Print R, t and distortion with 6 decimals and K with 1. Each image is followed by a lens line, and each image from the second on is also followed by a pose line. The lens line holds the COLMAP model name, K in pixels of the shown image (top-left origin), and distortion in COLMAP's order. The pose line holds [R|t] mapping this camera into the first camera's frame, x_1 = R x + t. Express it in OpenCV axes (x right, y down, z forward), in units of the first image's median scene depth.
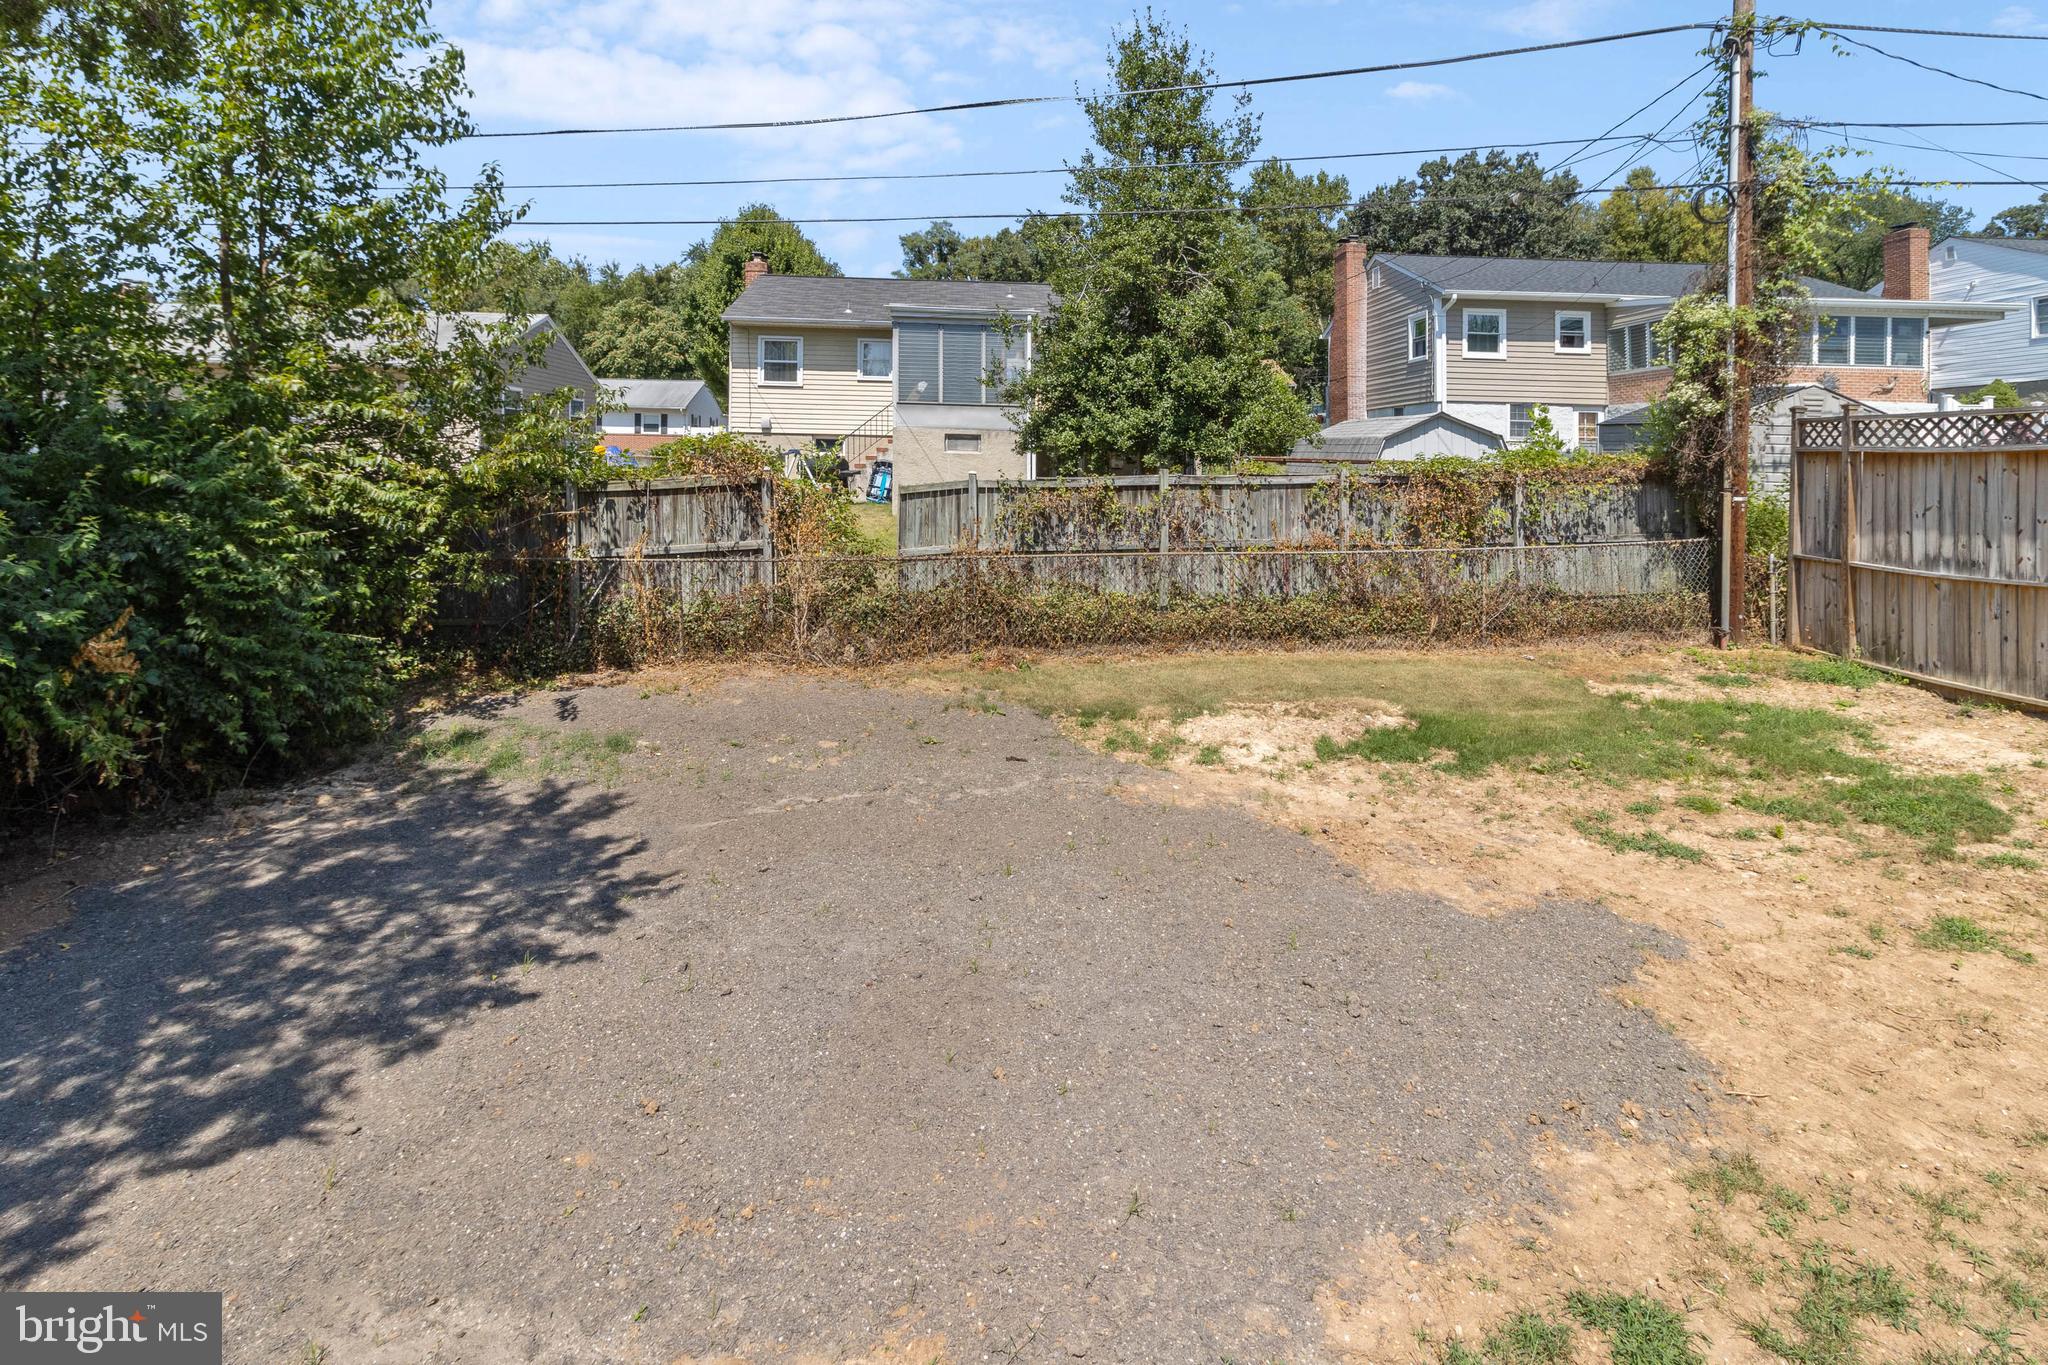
lens RADIAL K [[1011.0, 0, 1024.4], [0, 1011.0, 437.0], [0, 0, 1]] dist [0.006509, 0.000107]
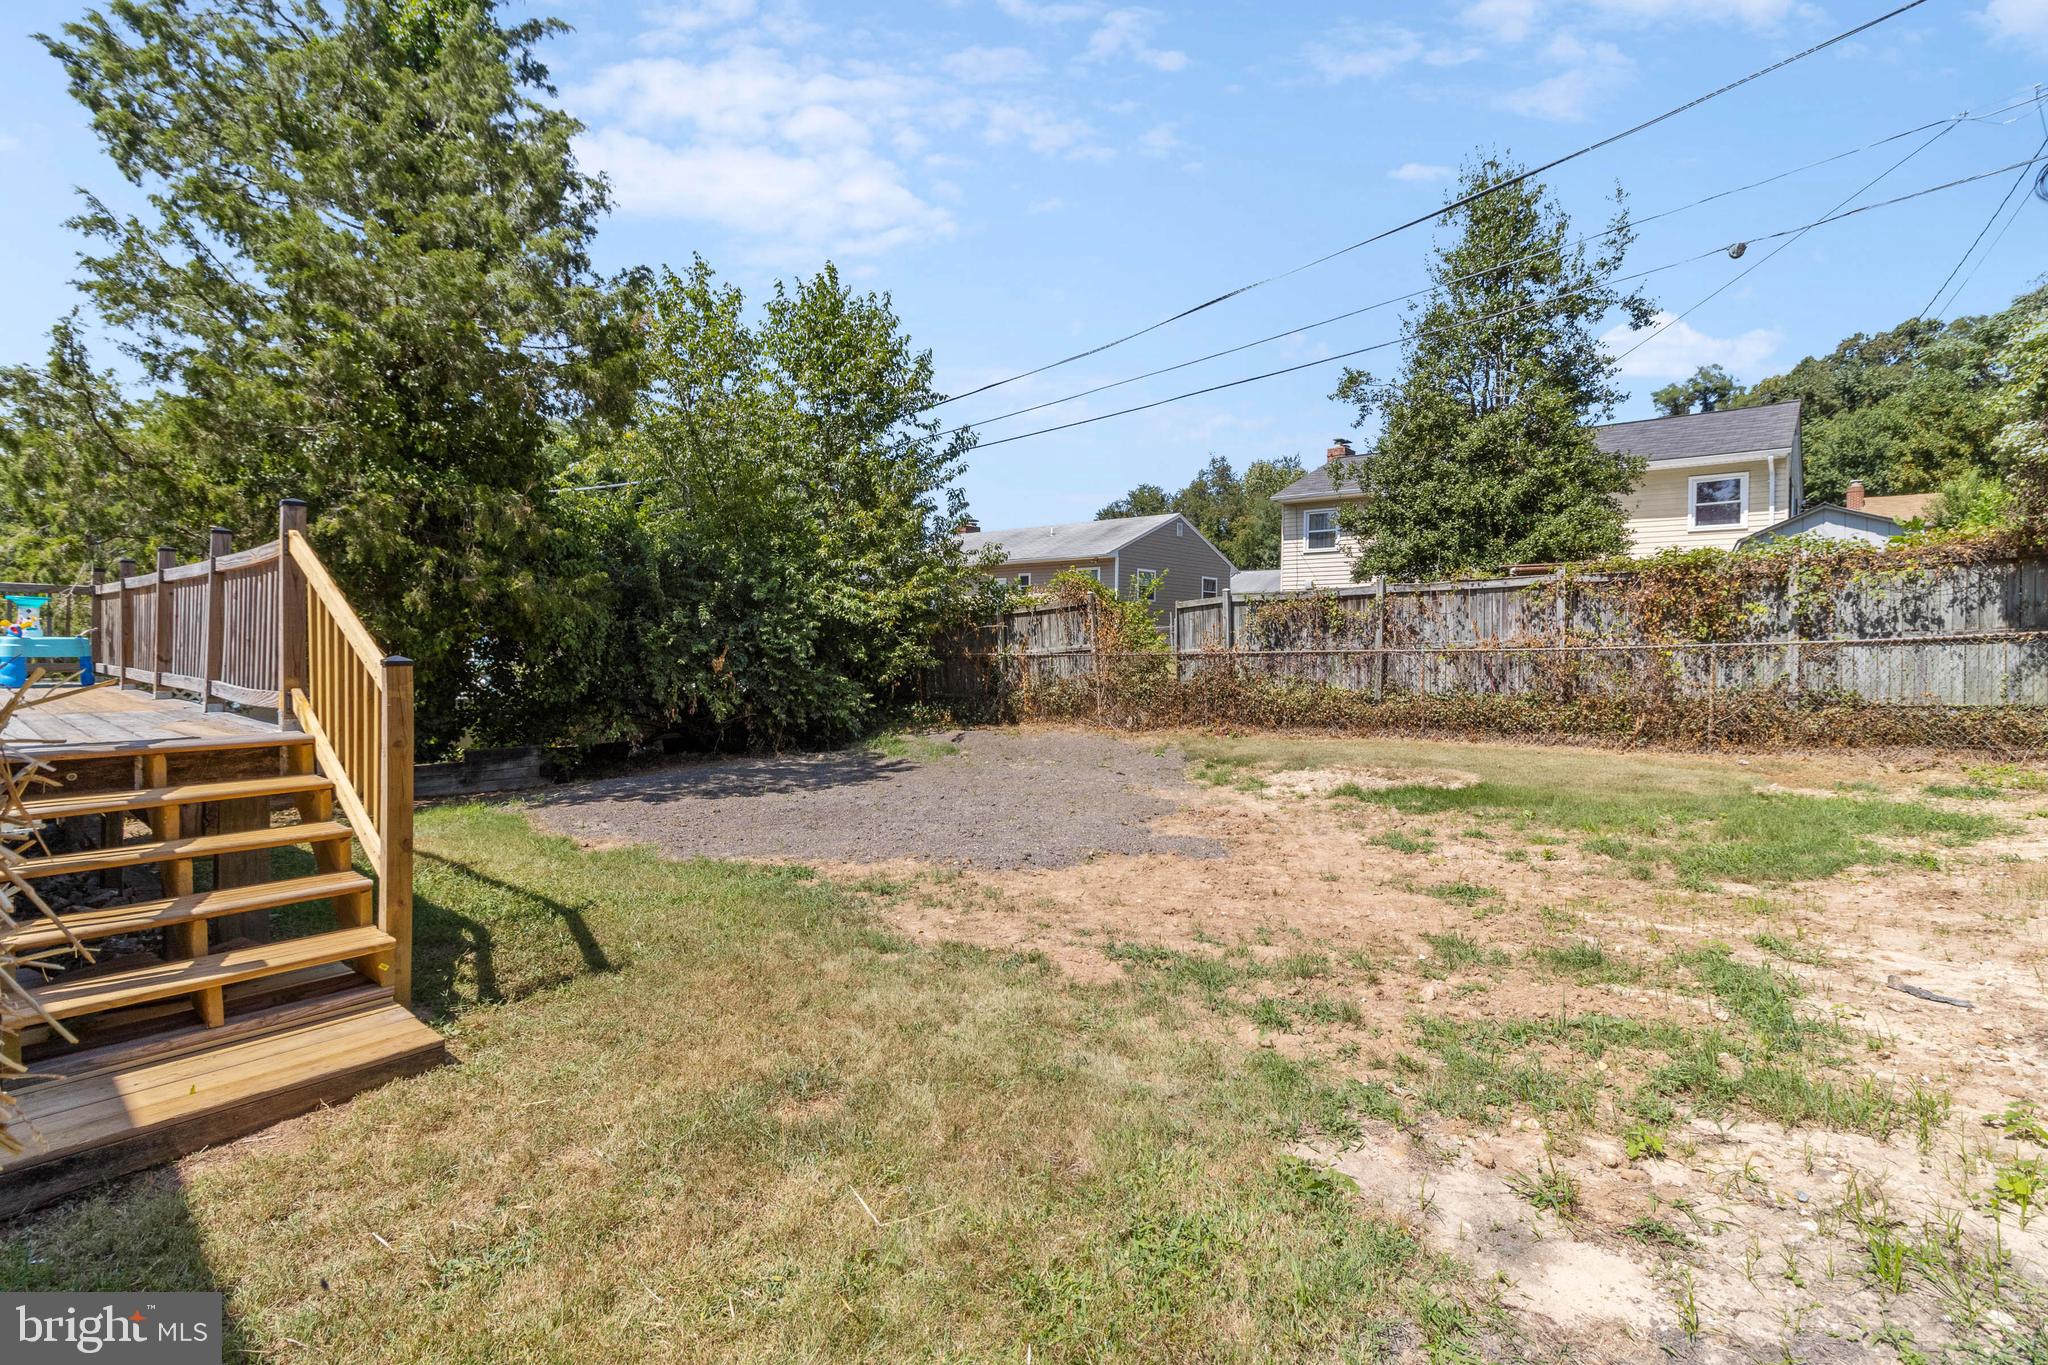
lens RADIAL K [[955.9, 0, 1041.5], [0, 955.9, 667.5], [0, 0, 1]] dist [0.001007, 0.000252]
pose [[0.715853, 0.004127, -0.698239, 0.604643], [0.021384, 0.999384, 0.027831, 0.091079], [0.697924, -0.034854, 0.715323, -0.029361]]
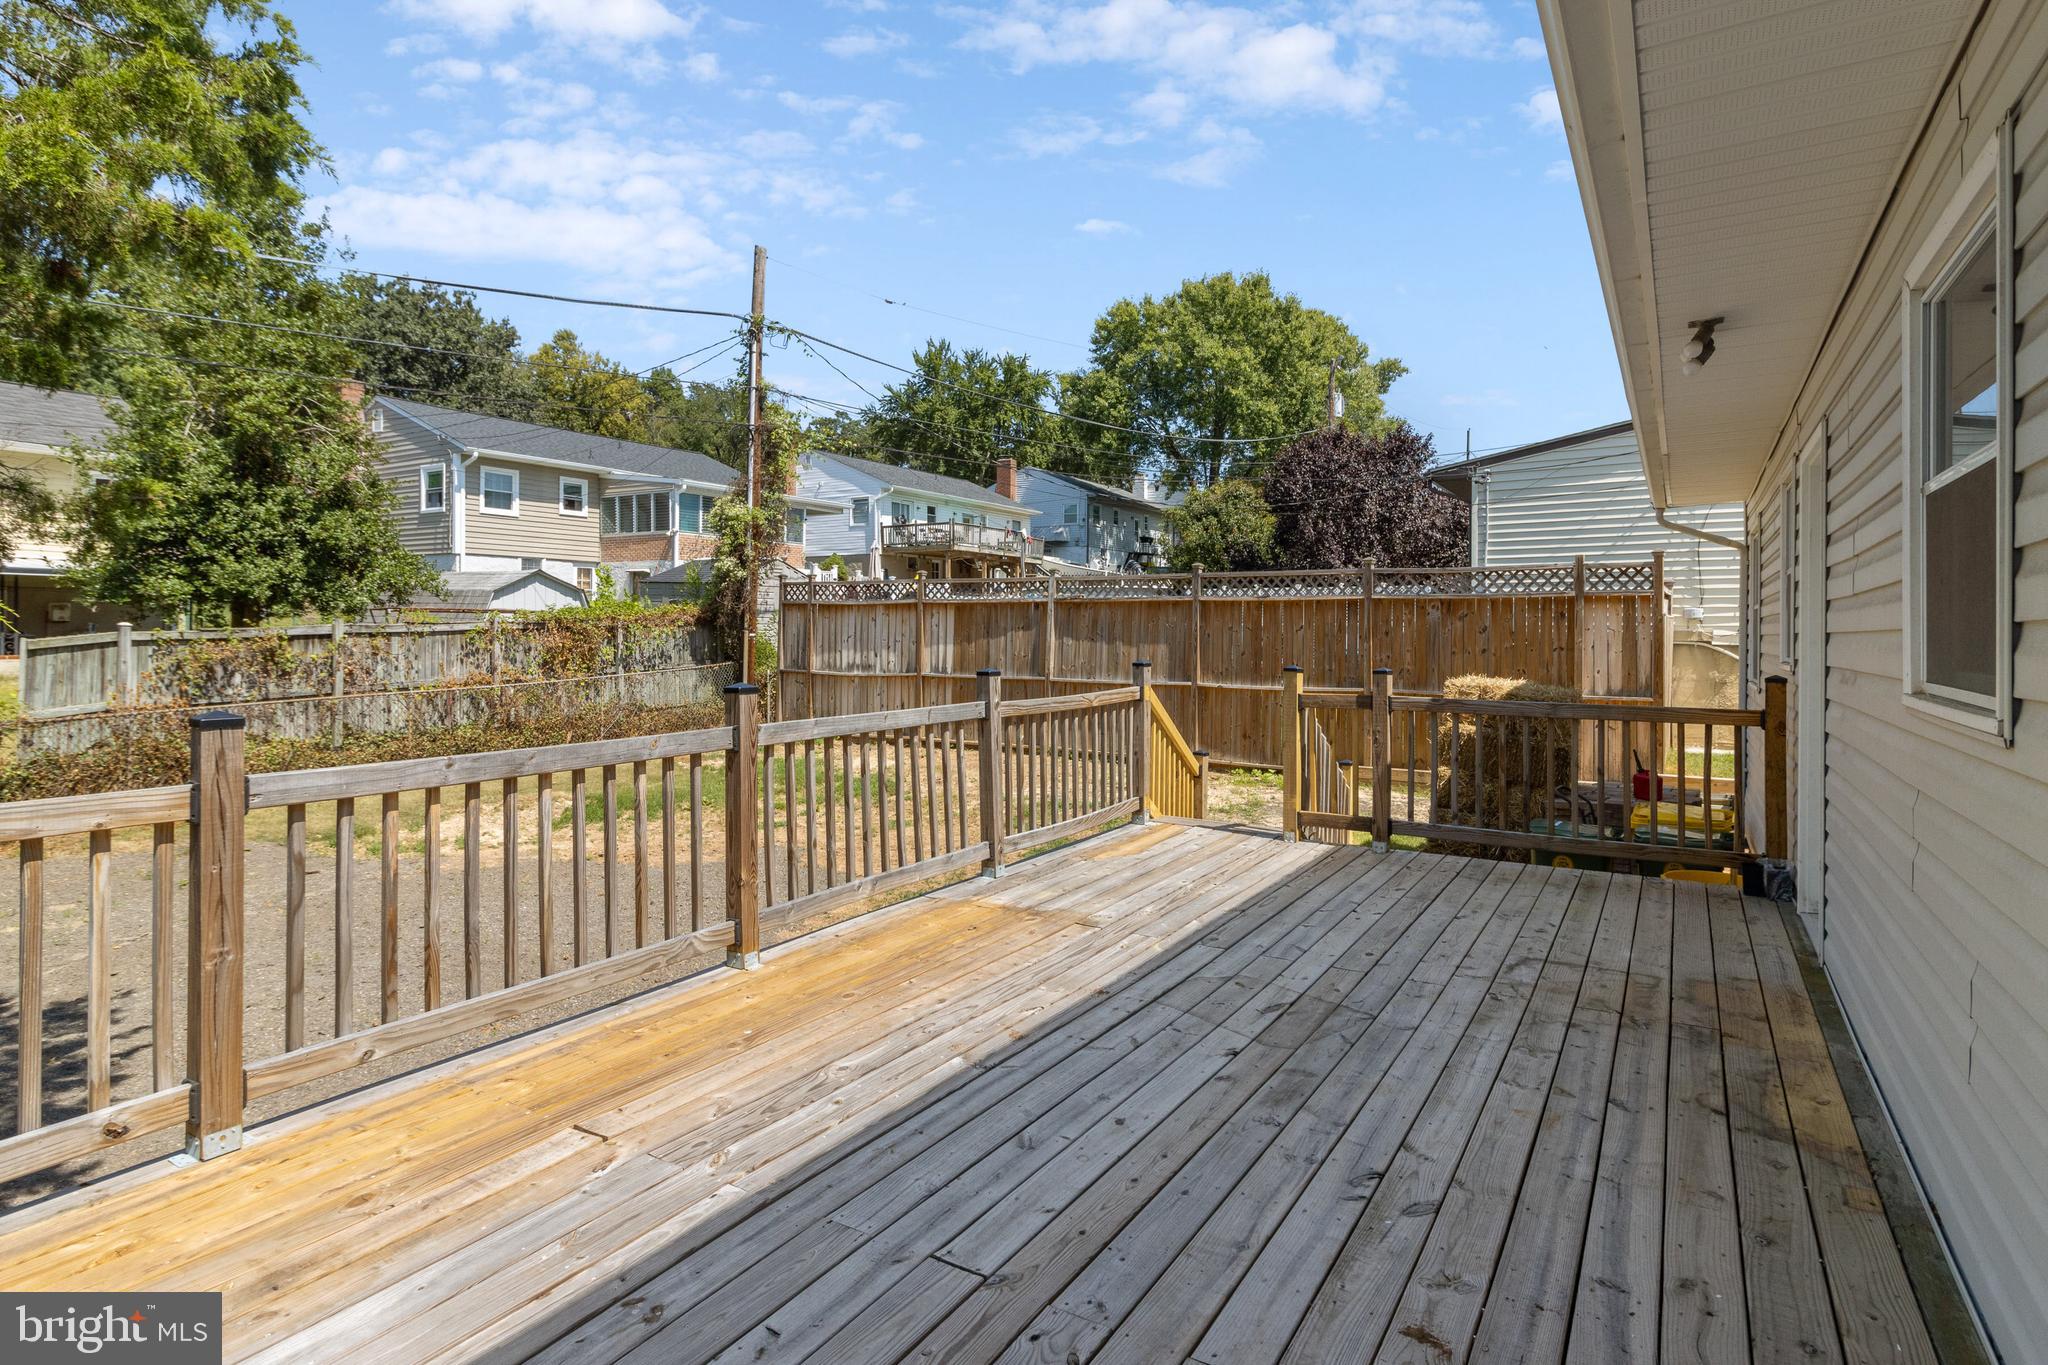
lens RADIAL K [[1101.3, 0, 1040.4], [0, 1101.3, 631.1], [0, 0, 1]] dist [-0.000402, -0.000674]
pose [[0.554905, -0.018947, 0.831698, -0.412716], [-0.016510, 0.999293, 0.033780, -0.006801], [-0.831750, -0.032476, 0.554200, -0.261343]]
